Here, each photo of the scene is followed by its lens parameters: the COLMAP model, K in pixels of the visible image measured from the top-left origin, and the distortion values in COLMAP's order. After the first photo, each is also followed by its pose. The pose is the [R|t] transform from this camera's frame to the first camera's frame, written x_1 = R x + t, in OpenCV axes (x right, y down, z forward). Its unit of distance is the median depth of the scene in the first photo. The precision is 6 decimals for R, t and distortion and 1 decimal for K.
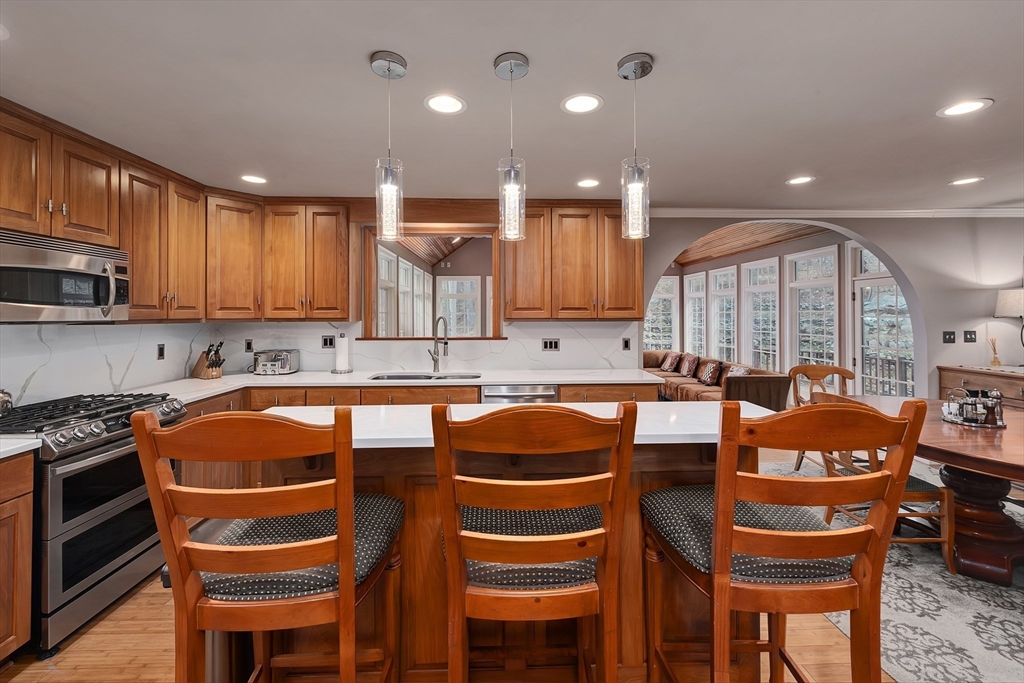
lens RADIAL K [[429.8, 0, 505.8], [0, 429.8, 308.4], [0, 0, 1]] dist [0.007228, -0.000451]
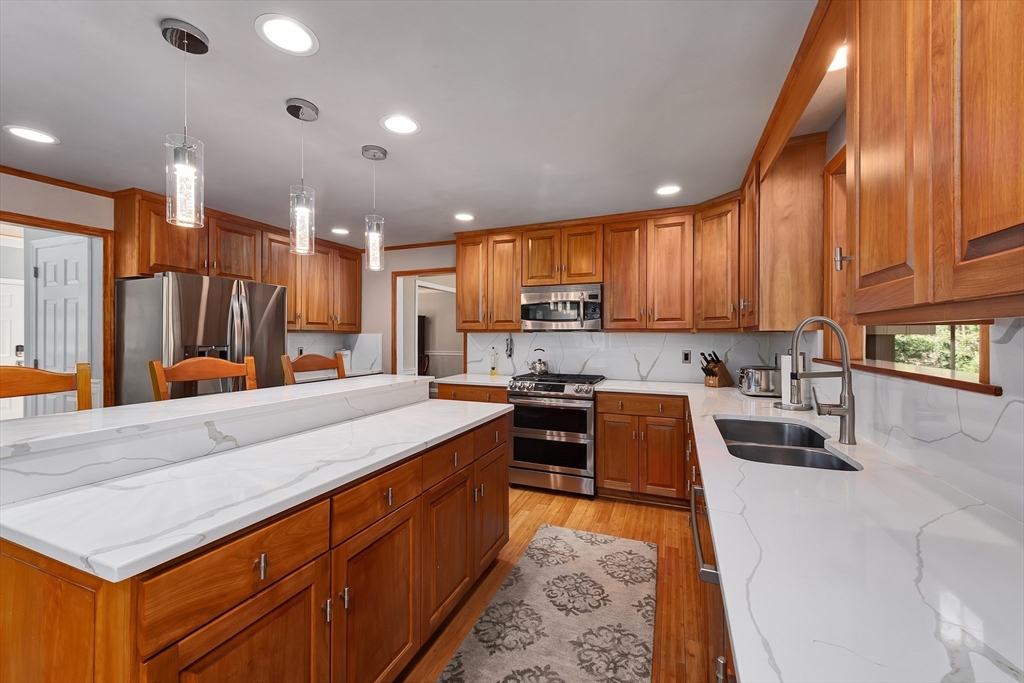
lens RADIAL K [[406.8, 0, 519.9], [0, 406.8, 336.2], [0, 0, 1]] dist [-0.000743, -0.000795]
pose [[-0.383775, -0.003781, -0.923419, 0.374576], [0.014563, 0.999842, -0.010146, 0.042303], [0.923312, -0.017342, -0.383660, 0.897193]]
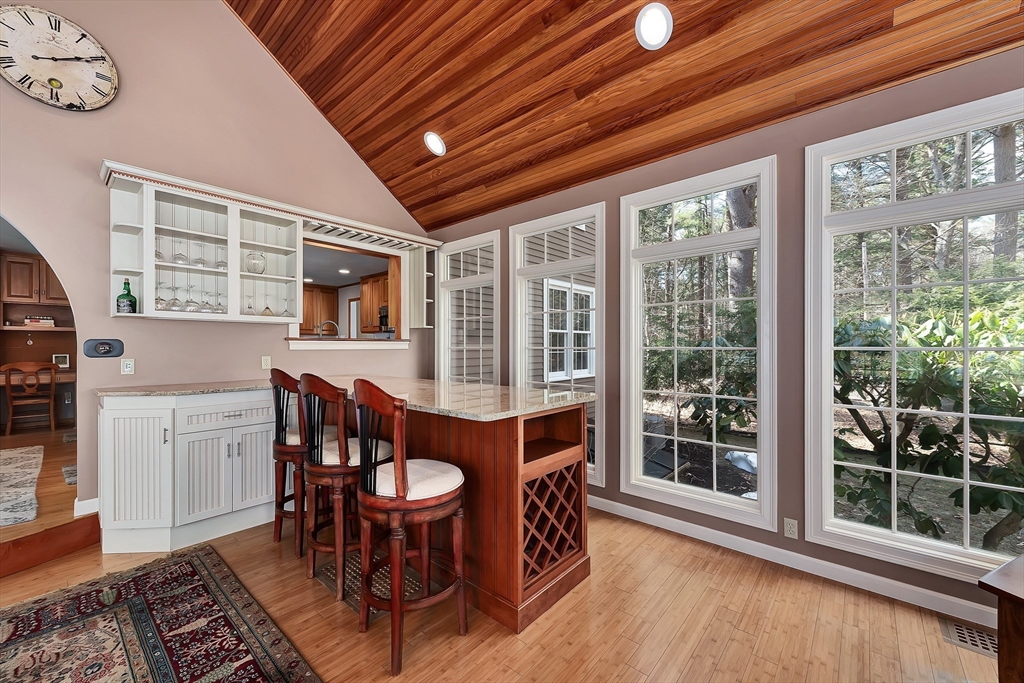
lens RADIAL K [[406.8, 0, 514.1], [0, 406.8, 337.6], [0, 0, 1]] dist [-0.000743, -0.000795]
pose [[-0.679651, -0.017599, -0.733324, 0.348067], [0.009586, 0.999414, -0.032870, 0.115566], [0.733473, -0.029369, -0.679084, 2.307664]]
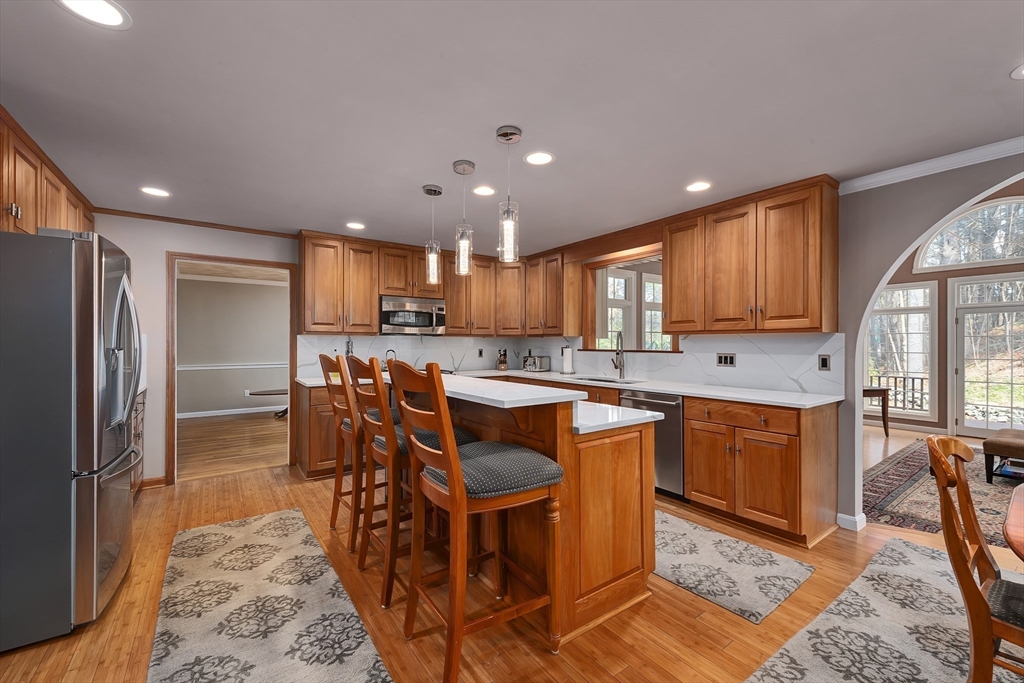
lens RADIAL K [[406.8, 0, 507.2], [0, 406.8, 344.8], [0, 0, 1]] dist [-0.000743, -0.000795]
pose [[0.552417, 0.006685, -0.833541, 0.619839], [0.009782, 0.999847, 0.014502, 0.037214], [0.833511, -0.016165, 0.552267, 0.129388]]
